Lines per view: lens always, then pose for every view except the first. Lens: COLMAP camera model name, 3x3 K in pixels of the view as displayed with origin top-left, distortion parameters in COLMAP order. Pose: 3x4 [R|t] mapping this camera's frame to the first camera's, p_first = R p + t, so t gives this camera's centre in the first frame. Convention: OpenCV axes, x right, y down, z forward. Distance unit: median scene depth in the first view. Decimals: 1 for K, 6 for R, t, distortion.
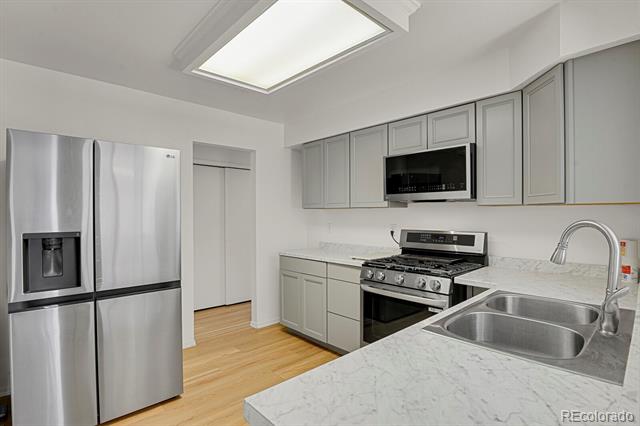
lens RADIAL K [[314.0, 0, 316.1], [0, 314.0, 214.0], [0, 0, 1]] dist [-0.018725, -0.001486]
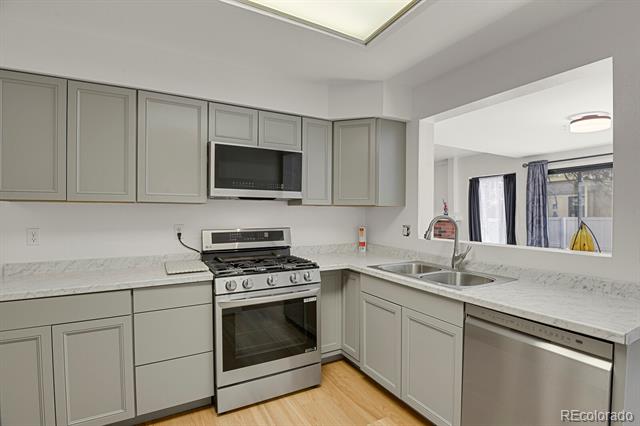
lens RADIAL K [[314.0, 0, 319.2], [0, 314.0, 214.8], [0, 0, 1]] dist [-0.018725, -0.001486]
pose [[0.246056, -0.006828, 0.969232, -0.543936], [-0.001780, 0.999970, 0.007497, 0.001302], [-0.969254, -0.003570, 0.246037, 0.562936]]
